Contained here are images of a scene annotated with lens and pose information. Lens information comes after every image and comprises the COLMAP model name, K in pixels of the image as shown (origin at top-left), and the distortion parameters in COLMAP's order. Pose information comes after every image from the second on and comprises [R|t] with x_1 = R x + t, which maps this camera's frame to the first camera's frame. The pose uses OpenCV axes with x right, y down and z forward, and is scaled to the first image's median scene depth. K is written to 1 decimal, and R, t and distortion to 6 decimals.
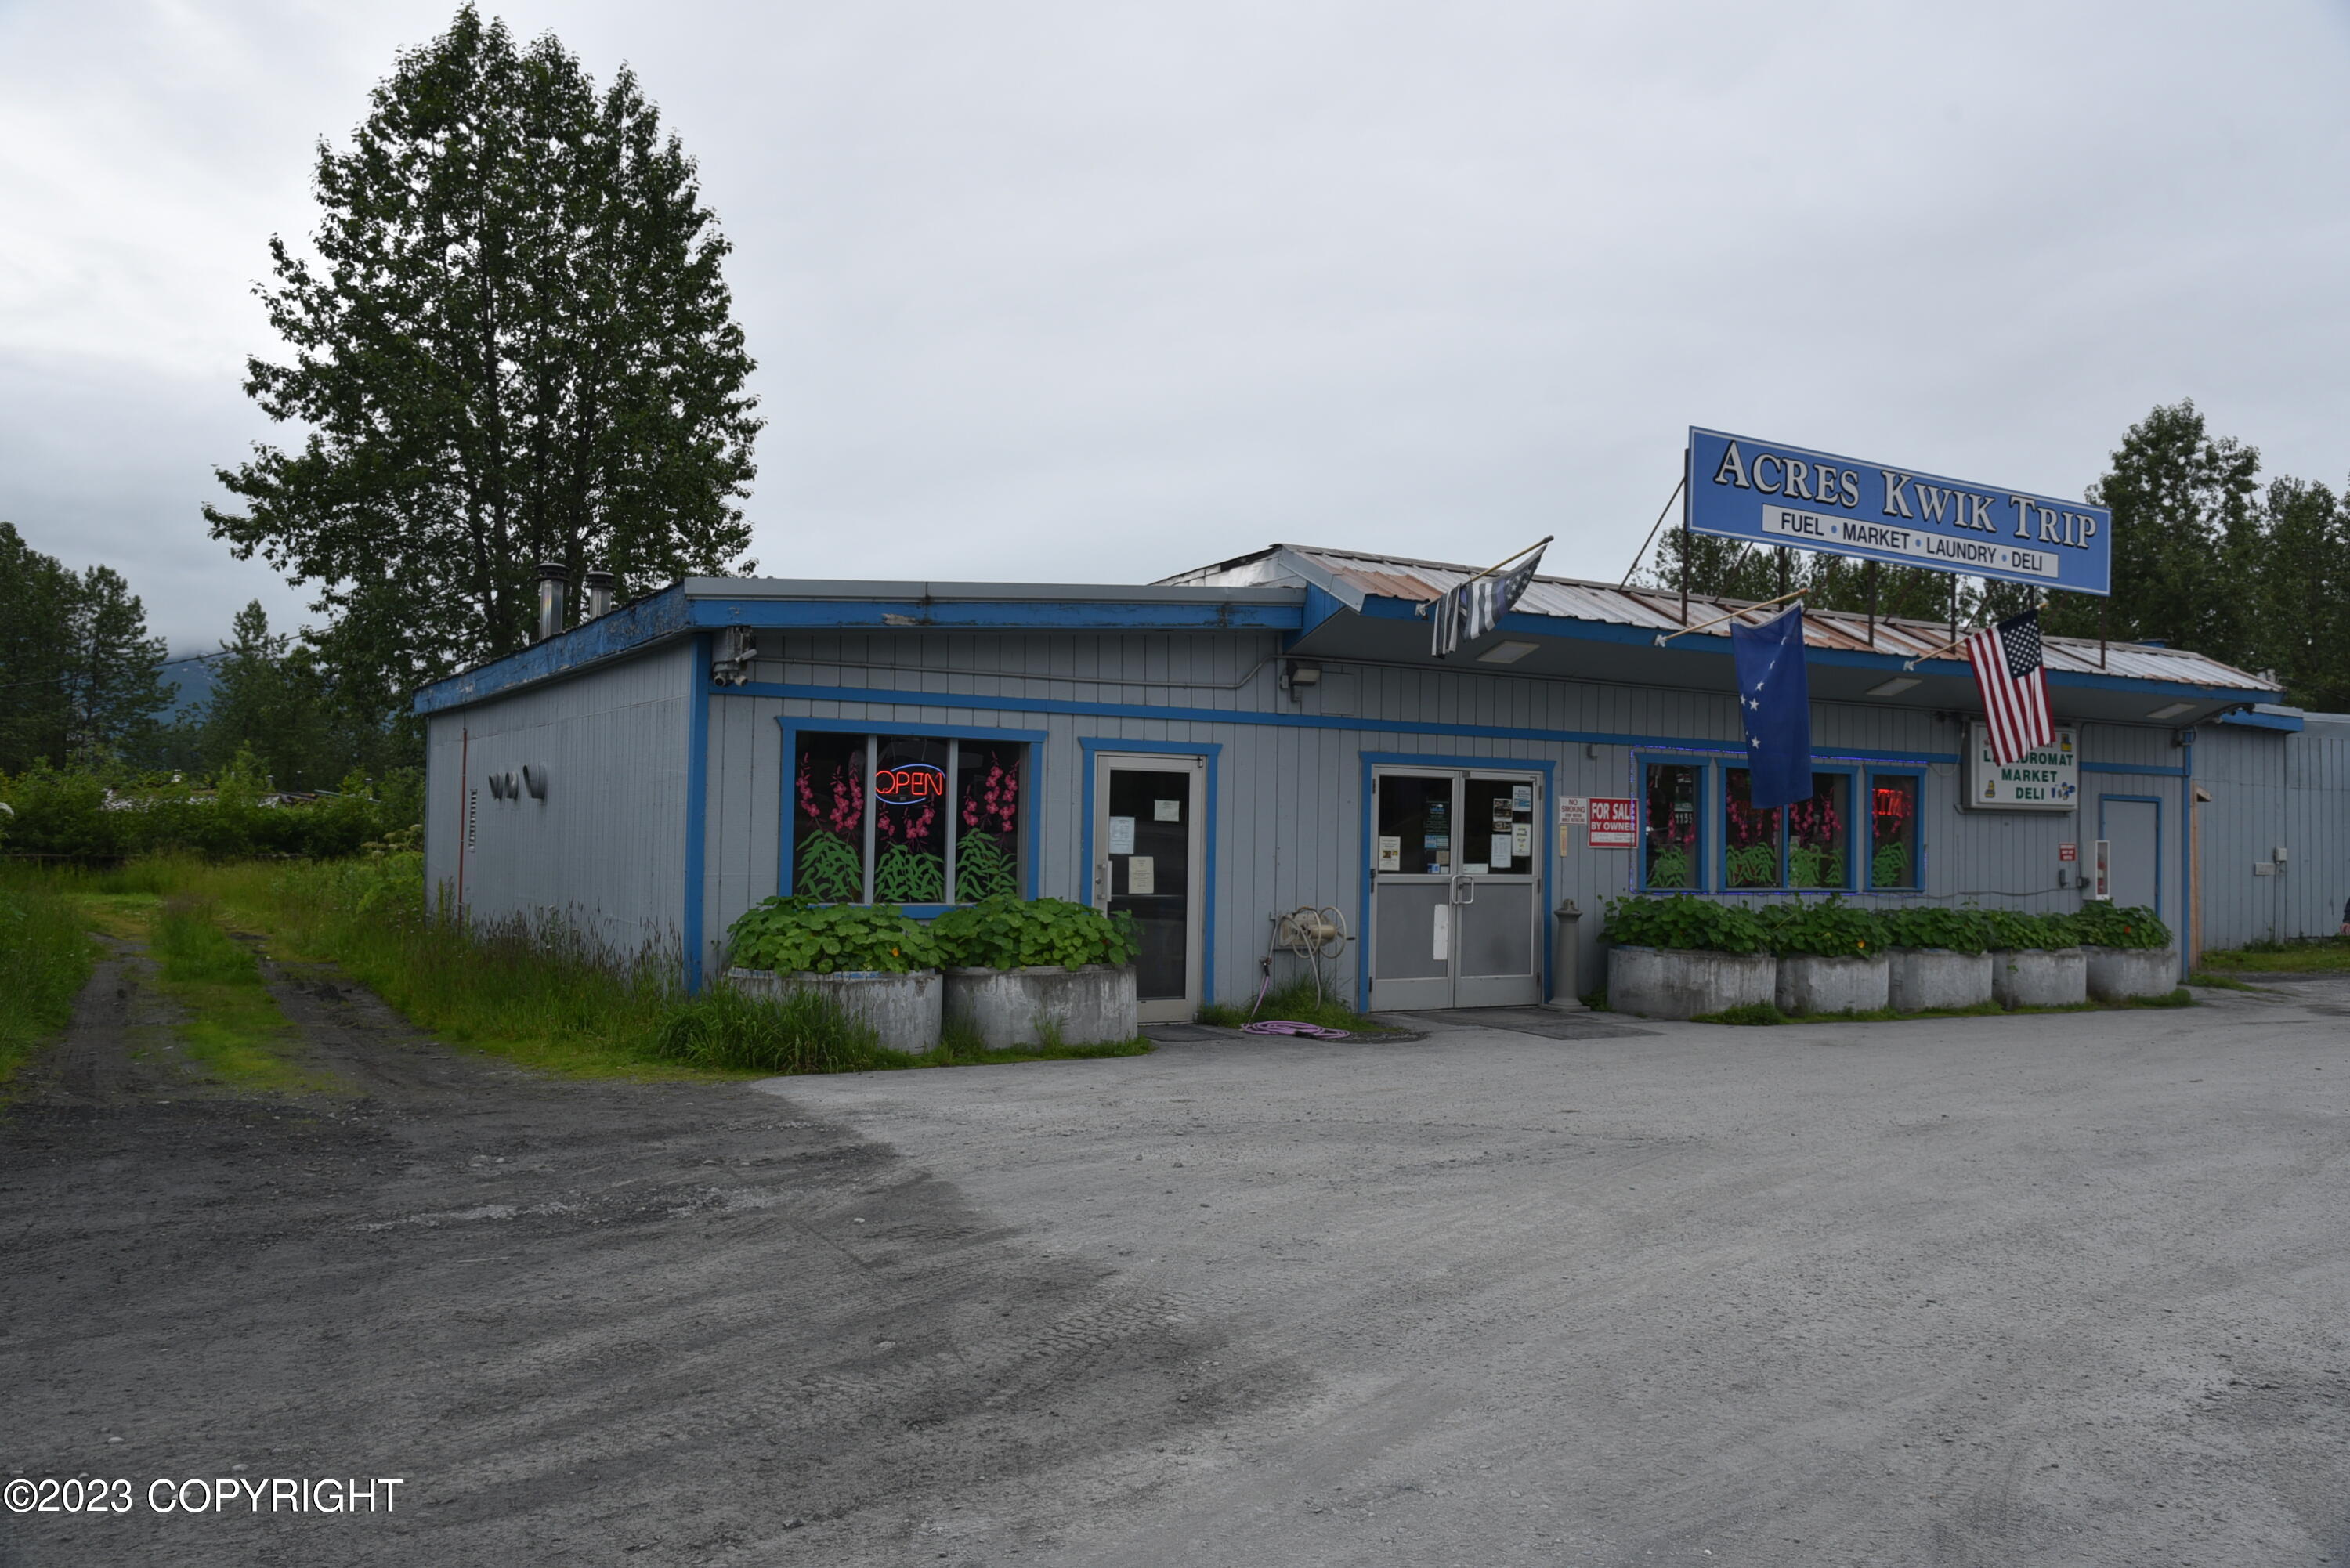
lens RADIAL K [[1817.6, 0, 1175.0], [0, 1817.6, 784.0], [0, 0, 1]] dist [-0.078679, 0.082410]
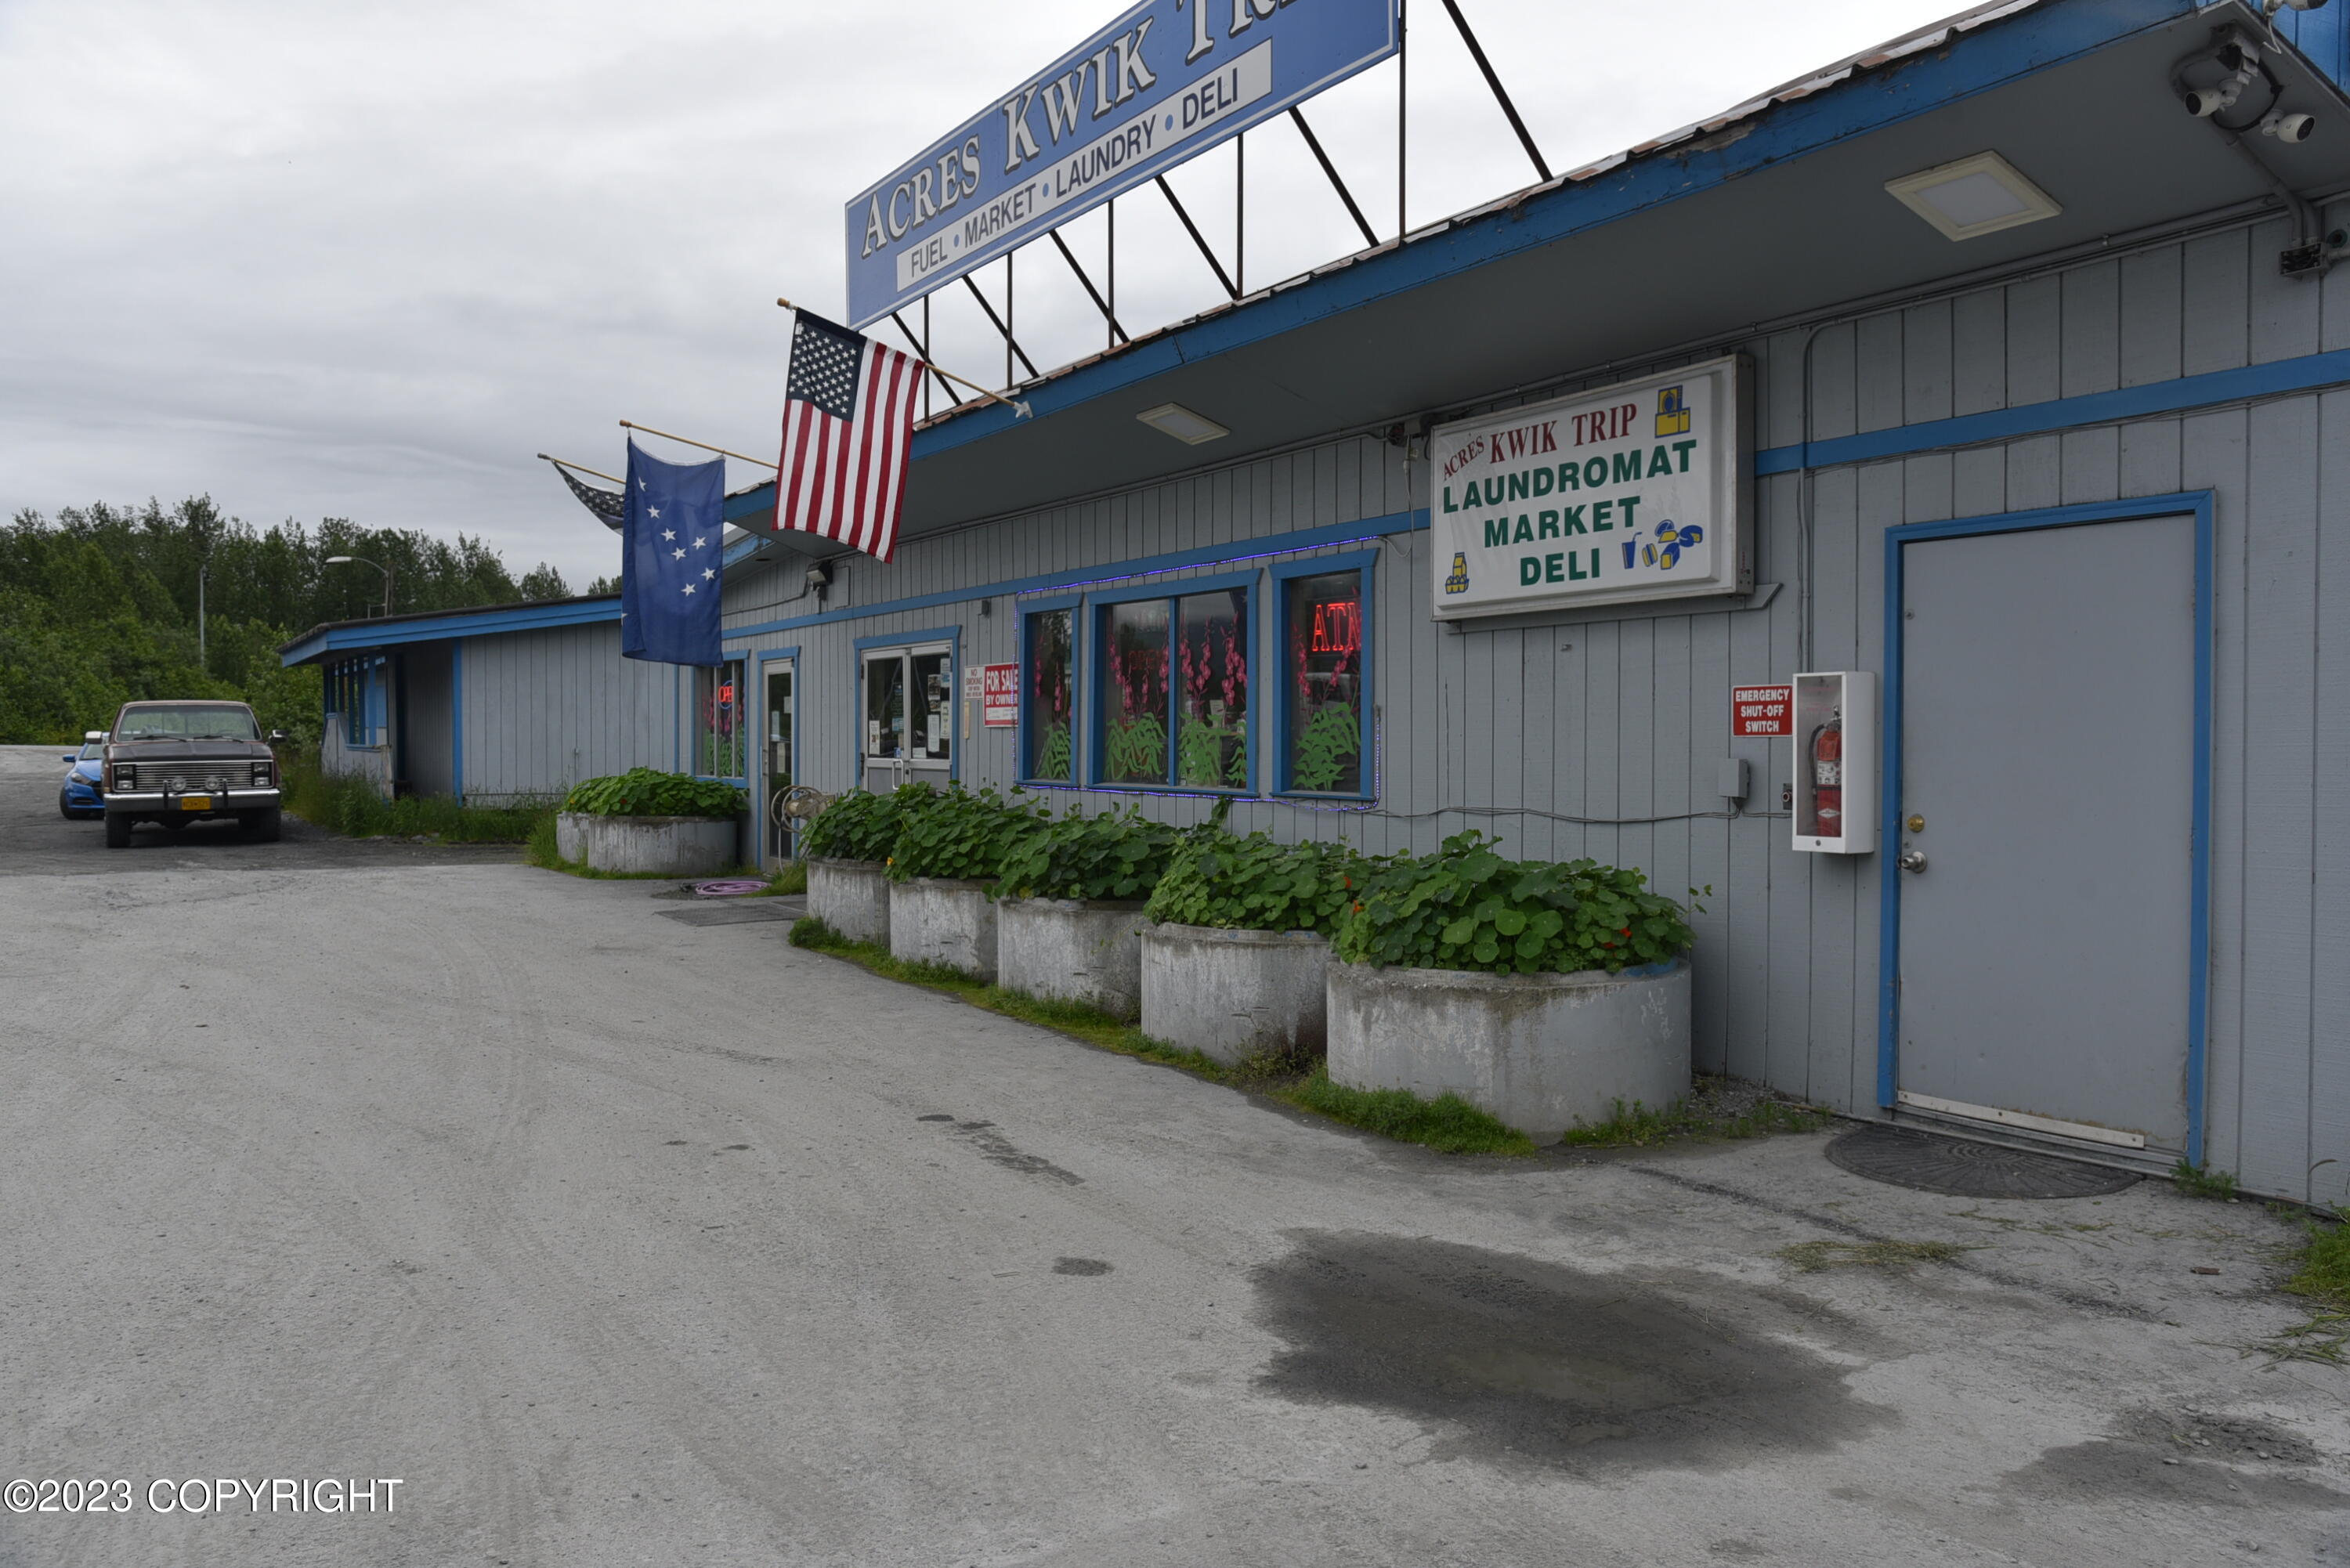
lens RADIAL K [[1817.6, 0, 1175.0], [0, 1817.6, 784.0], [0, 0, 1]] dist [-0.078679, 0.082410]
pose [[0.004380, 0.007226, -0.999964, 1.127897], [0.027876, 0.999584, 0.007345, 0.061561], [0.999602, -0.027907, 0.004177, 1.168752]]
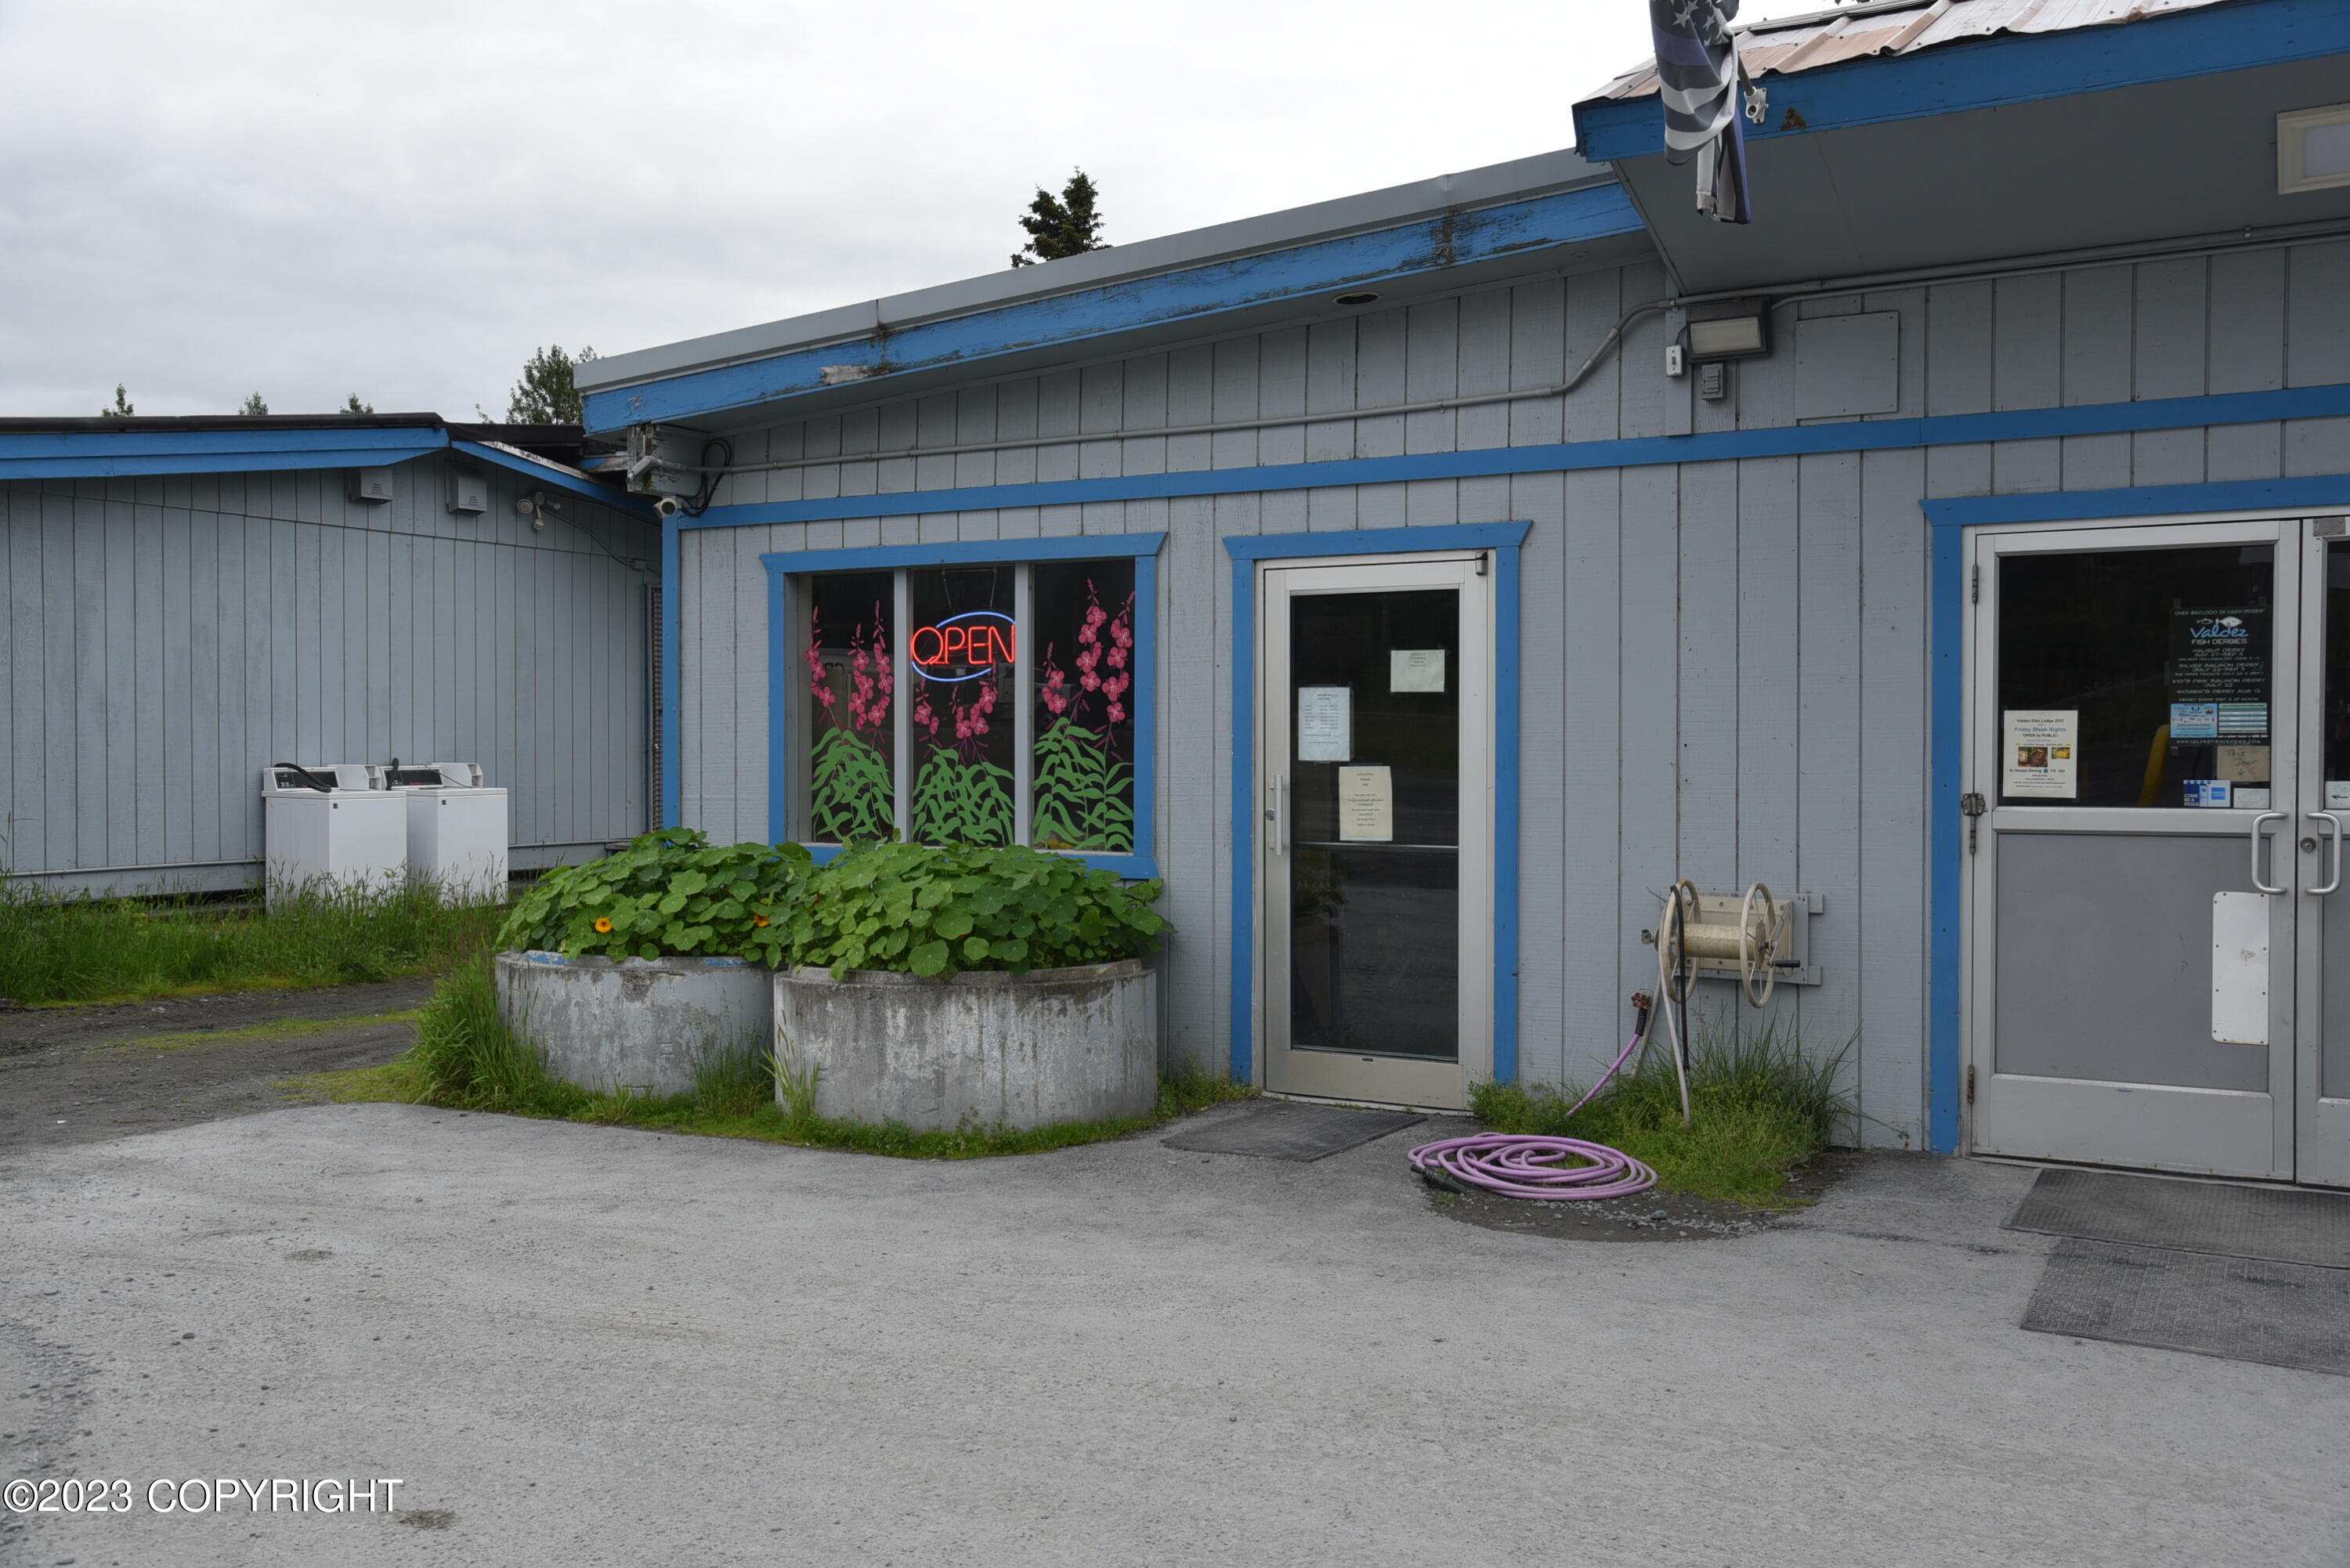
lens RADIAL K [[2065.5, 0, 1175.0], [0, 2065.5, 784.0], [0, 0, 1]] dist [-0.019685, 0.100706]
pose [[0.500783, 0.000651, -0.865572, 0.410080], [0.036736, 0.999083, 0.022006, 0.028248], [0.864793, -0.042818, 0.500300, 0.623283]]
